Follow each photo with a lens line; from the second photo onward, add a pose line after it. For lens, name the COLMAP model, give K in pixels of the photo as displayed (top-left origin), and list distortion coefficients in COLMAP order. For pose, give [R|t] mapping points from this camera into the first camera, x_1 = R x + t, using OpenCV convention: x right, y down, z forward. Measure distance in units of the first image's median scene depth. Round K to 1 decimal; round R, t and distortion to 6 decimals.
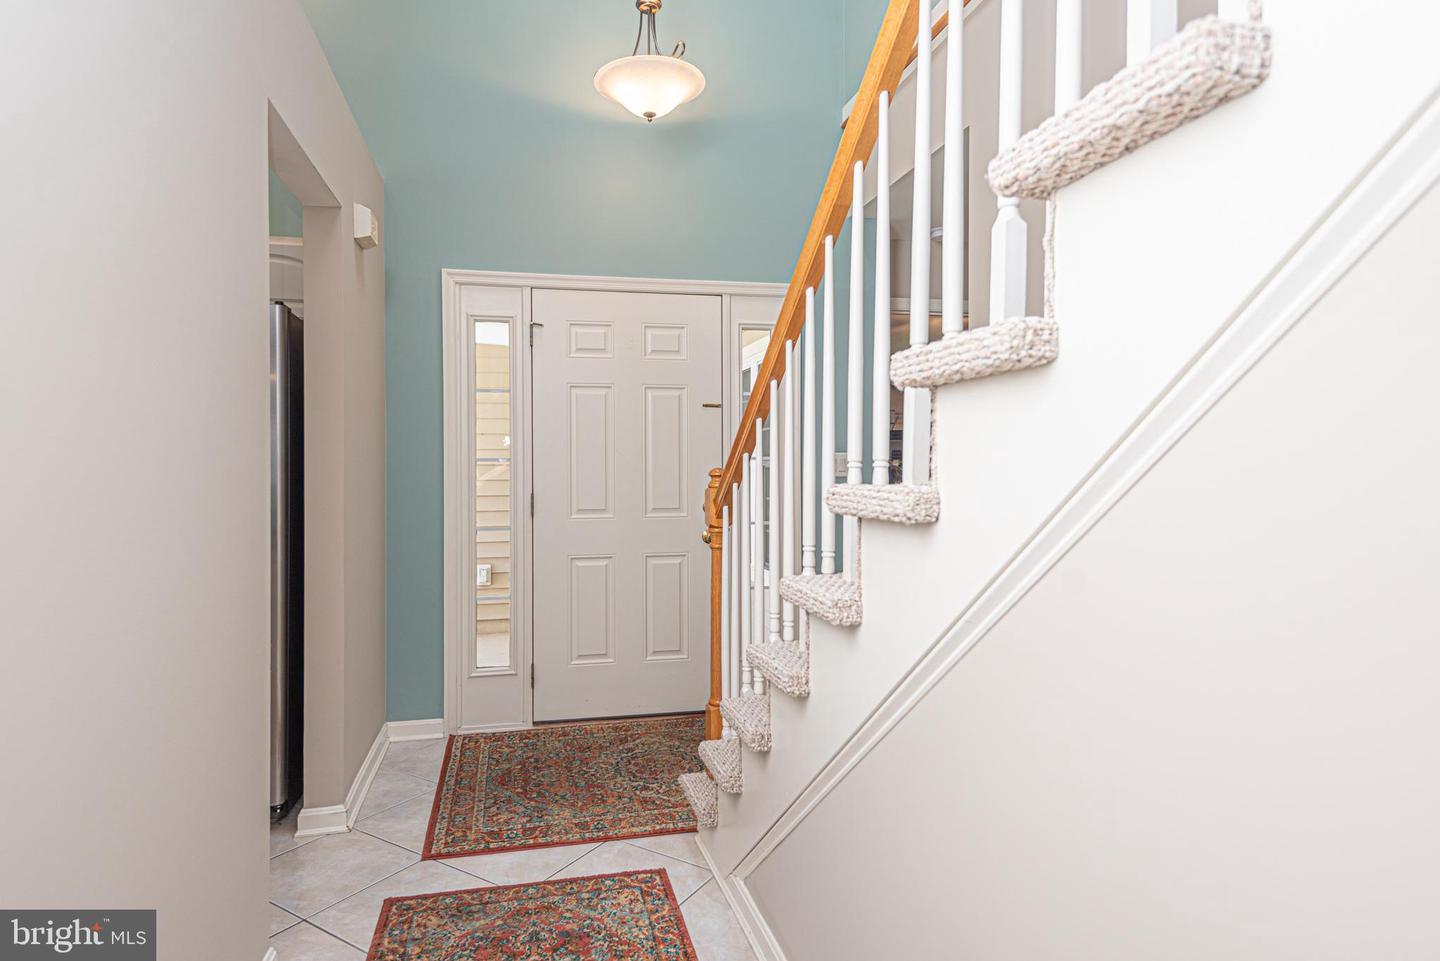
lens RADIAL K [[810.5, 0, 724.2], [0, 810.5, 470.8], [0, 0, 1]] dist [0.040147, 0.001131]
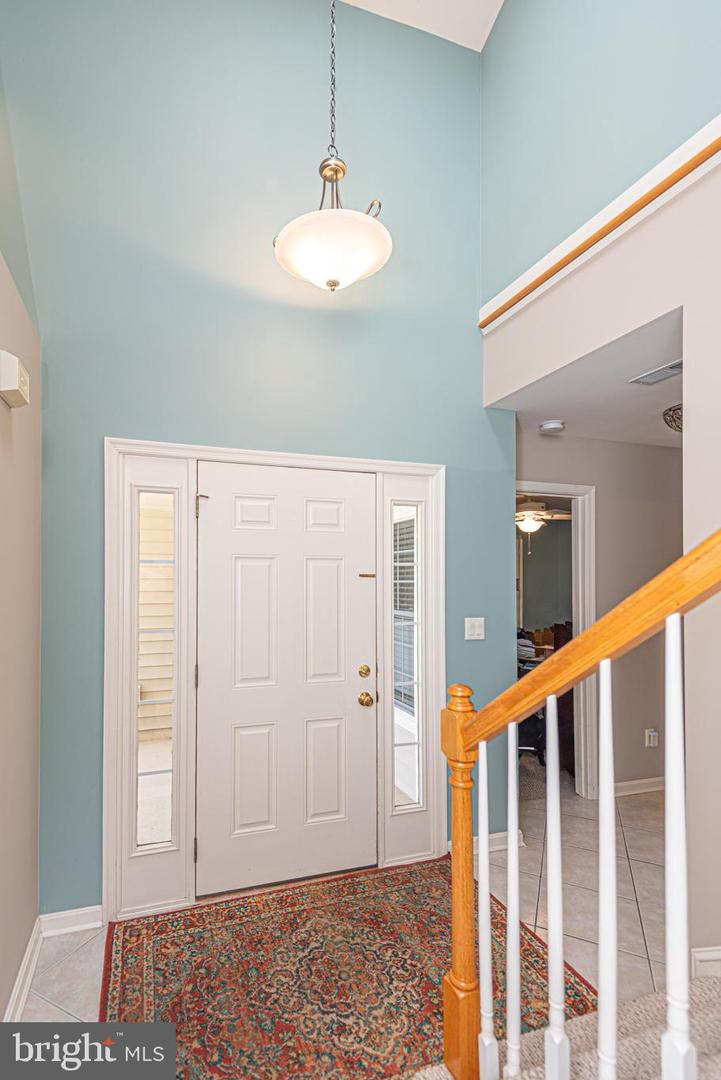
lens RADIAL K [[493.3, 0, 331.6], [0, 493.3, 576.6], [0, 0, 1]] dist [0.019577, -0.008860]
pose [[0.994055, 0.005952, 0.108713, -0.141676], [-0.005303, 0.999966, -0.006252, -0.080324], [-0.108746, 0.005638, 0.994054, 0.388224]]
